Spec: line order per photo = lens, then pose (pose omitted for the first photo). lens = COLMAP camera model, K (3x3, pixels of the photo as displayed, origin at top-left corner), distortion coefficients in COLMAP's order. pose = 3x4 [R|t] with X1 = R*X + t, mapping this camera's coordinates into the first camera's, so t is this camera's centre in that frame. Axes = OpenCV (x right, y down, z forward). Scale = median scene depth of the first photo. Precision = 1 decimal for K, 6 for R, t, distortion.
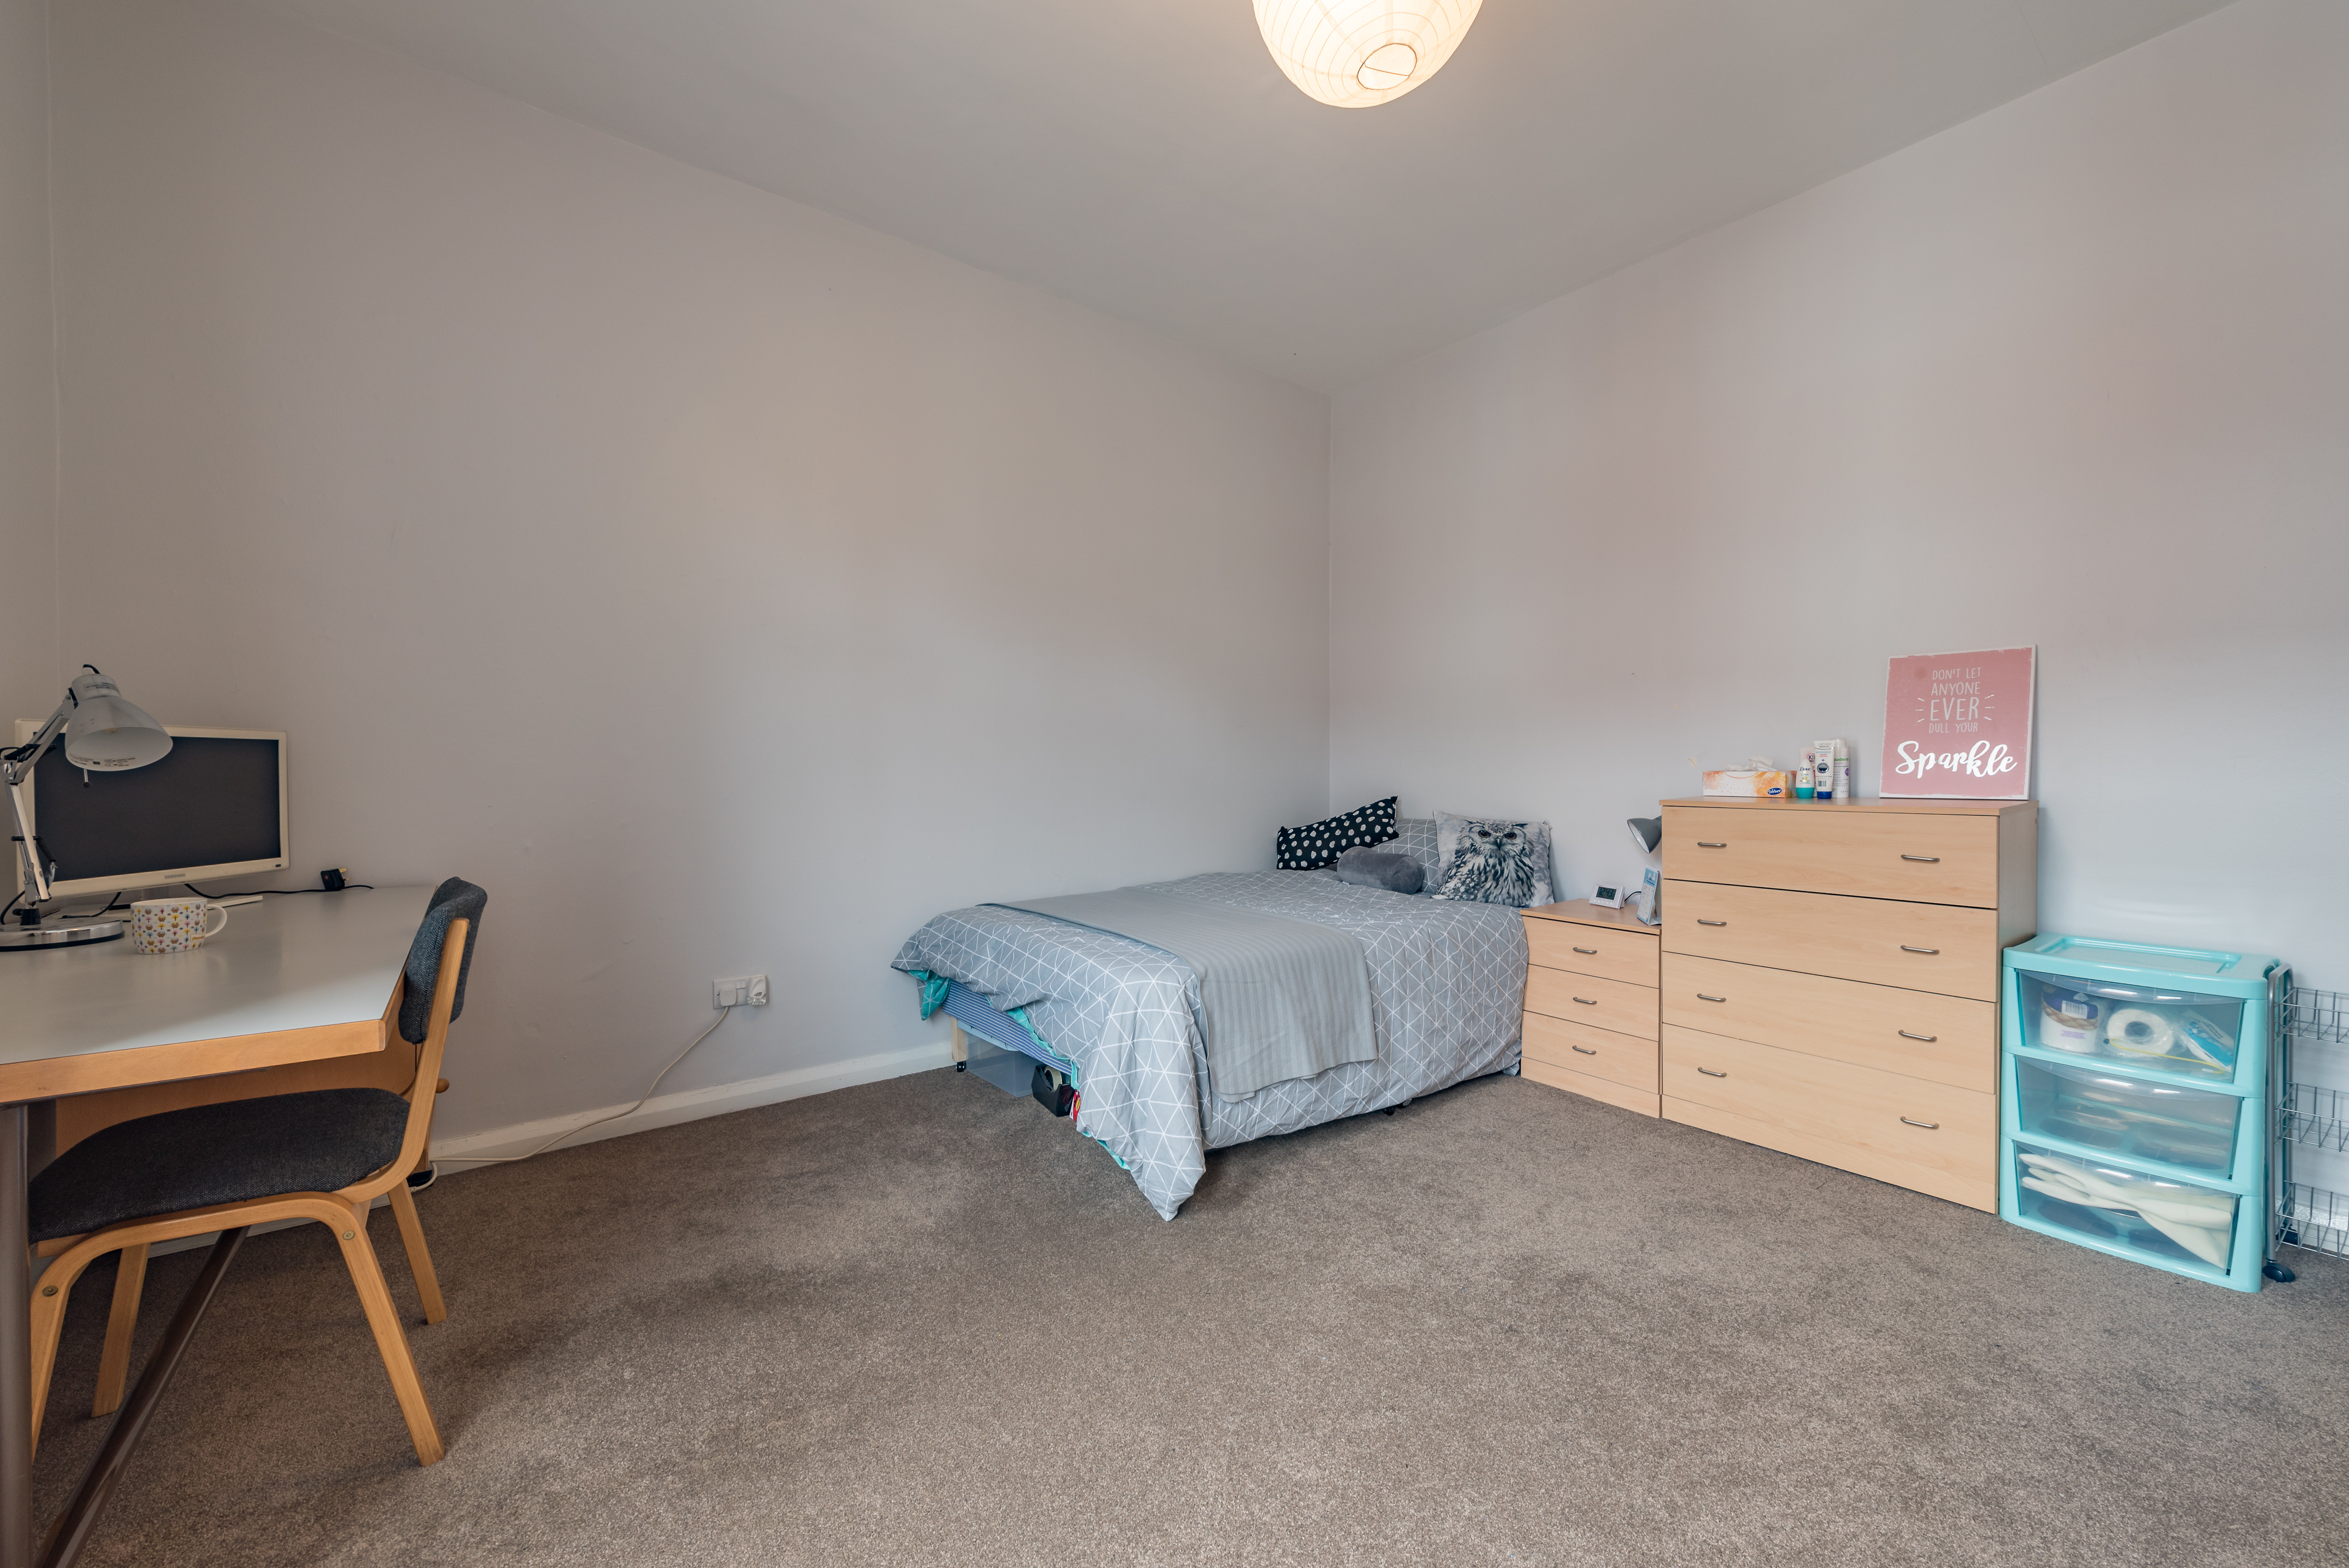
lens RADIAL K [[895.0, 0, 1217.4], [0, 895.0, 785.0], [0, 0, 1]] dist [-0.000036, -0.000204]
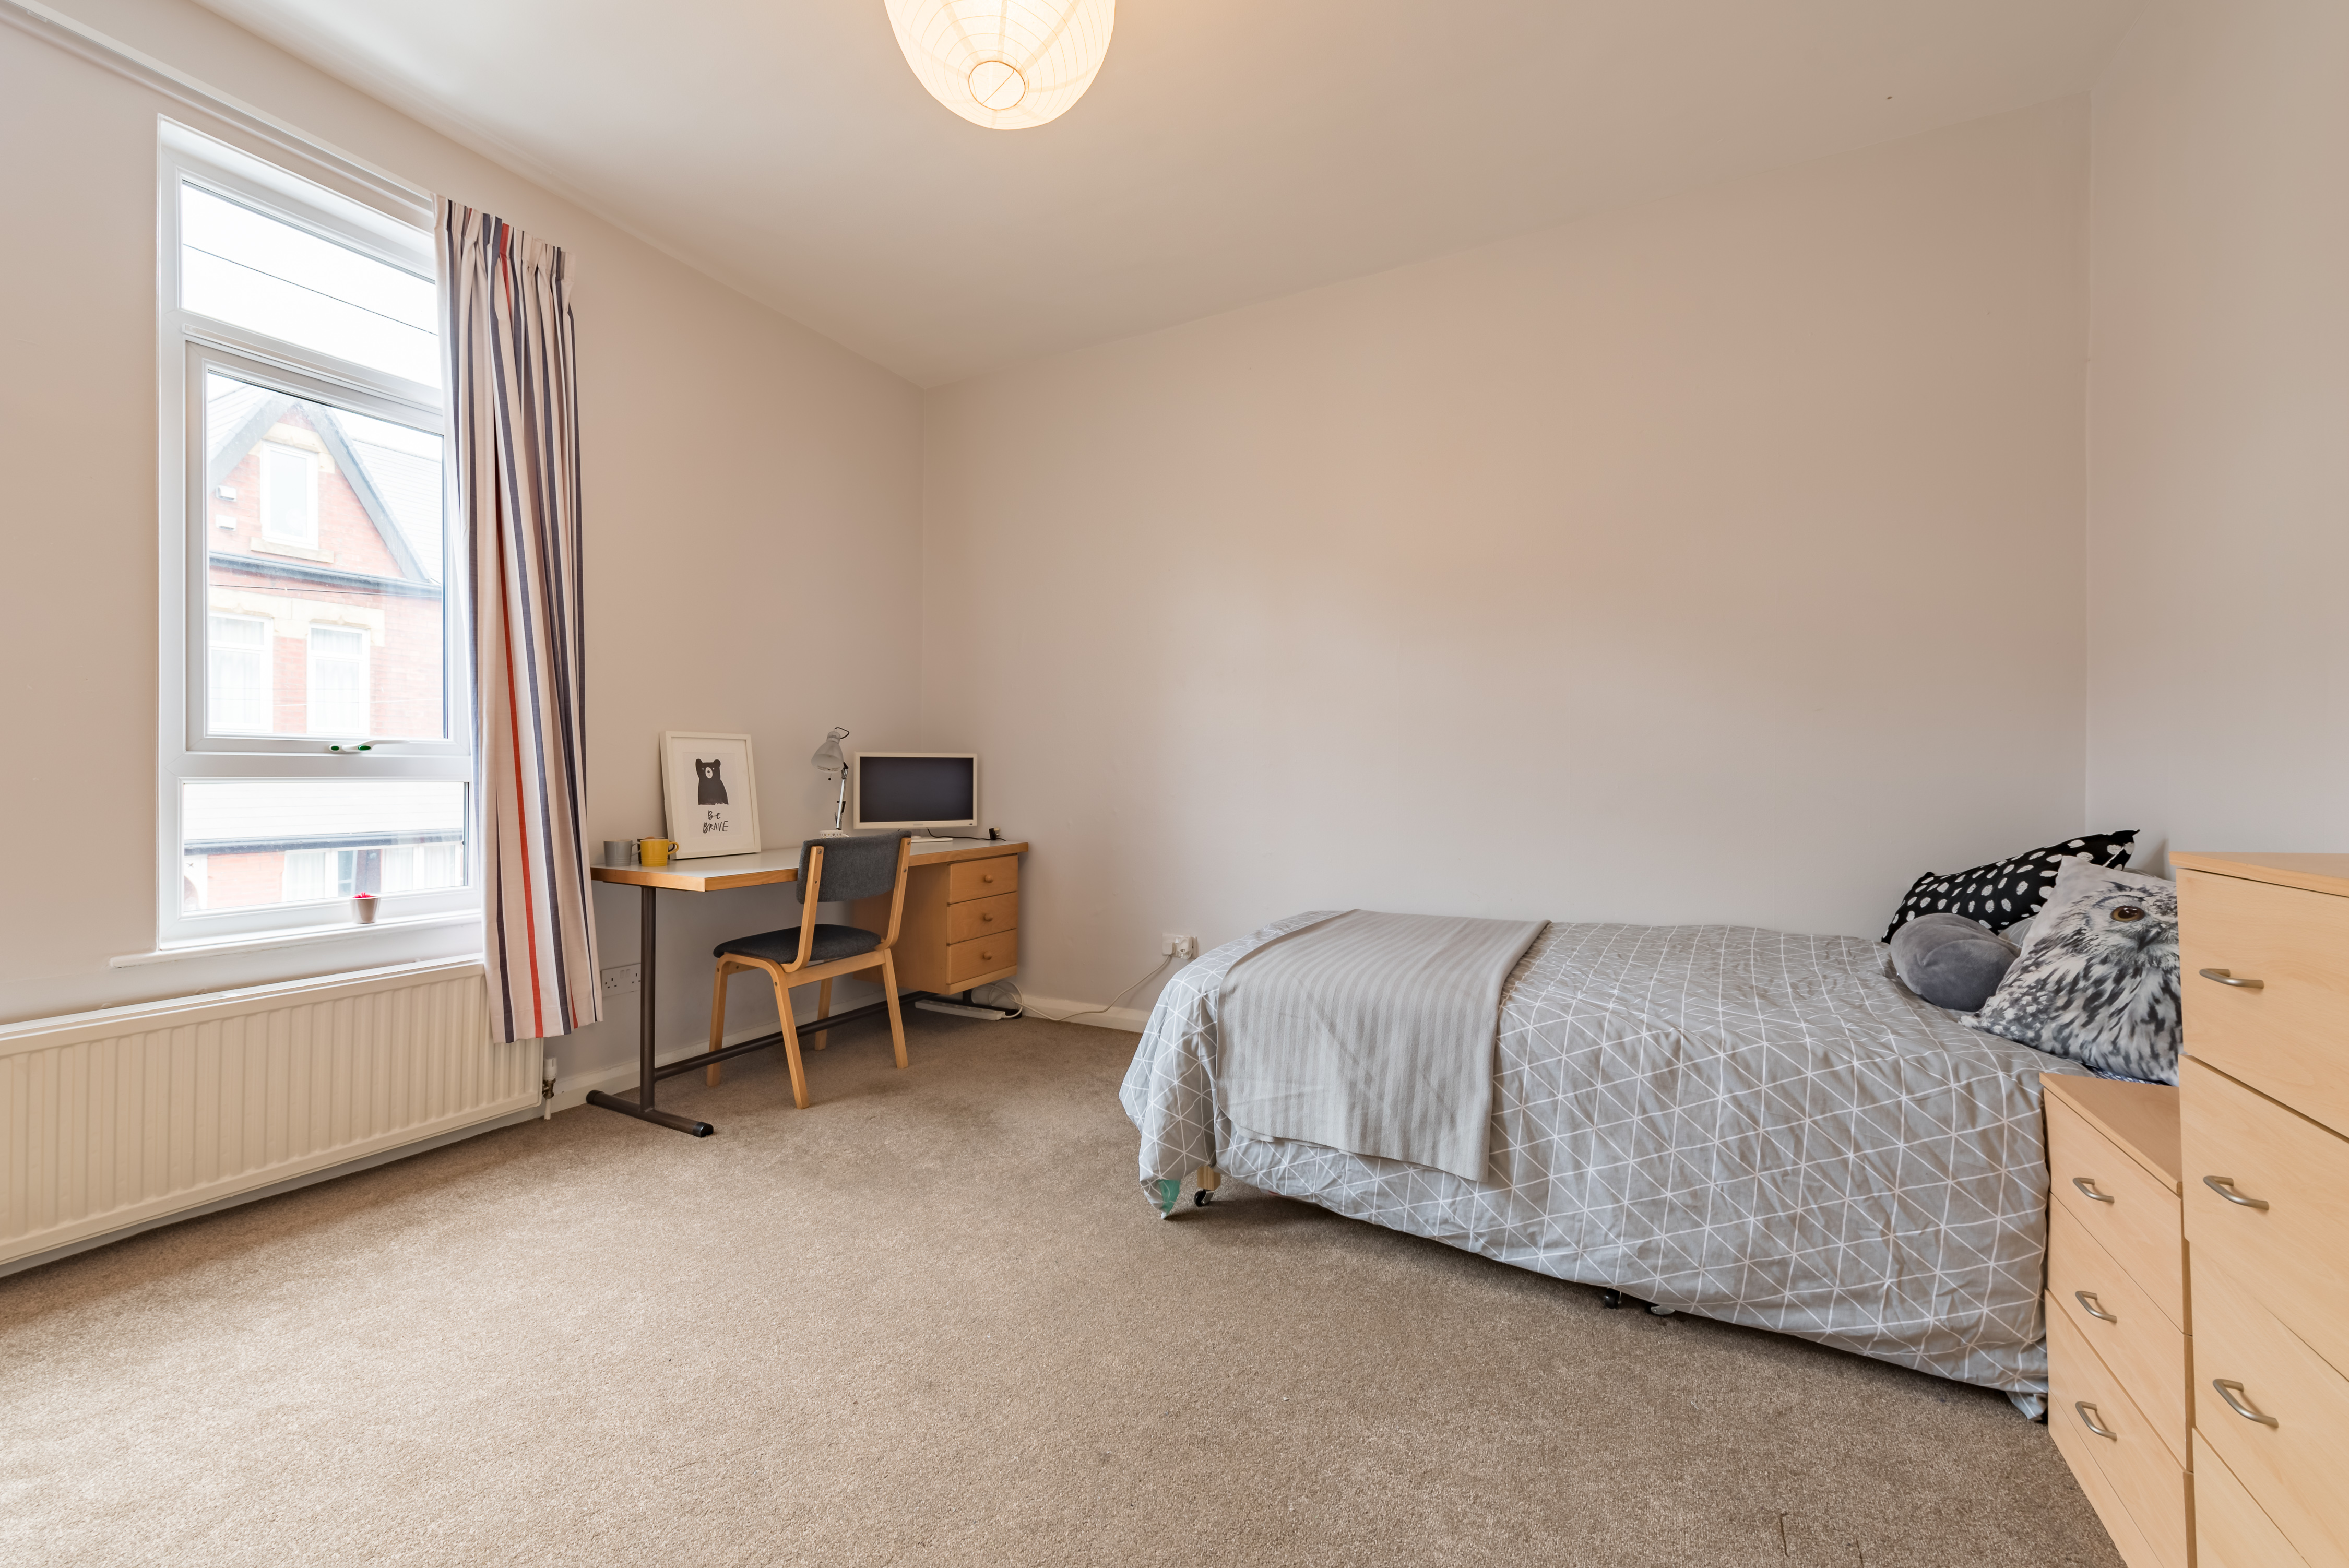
lens RADIAL K [[954.4, 0, 1171.4], [0, 954.4, 776.1], [0, 0, 1]] dist [-0.000667, -0.000435]
pose [[0.395706, 0.002754, -0.918373, 0.720710], [-0.019881, 0.999787, -0.005568, -0.006498], [0.918162, 0.020461, 0.395676, 0.437121]]
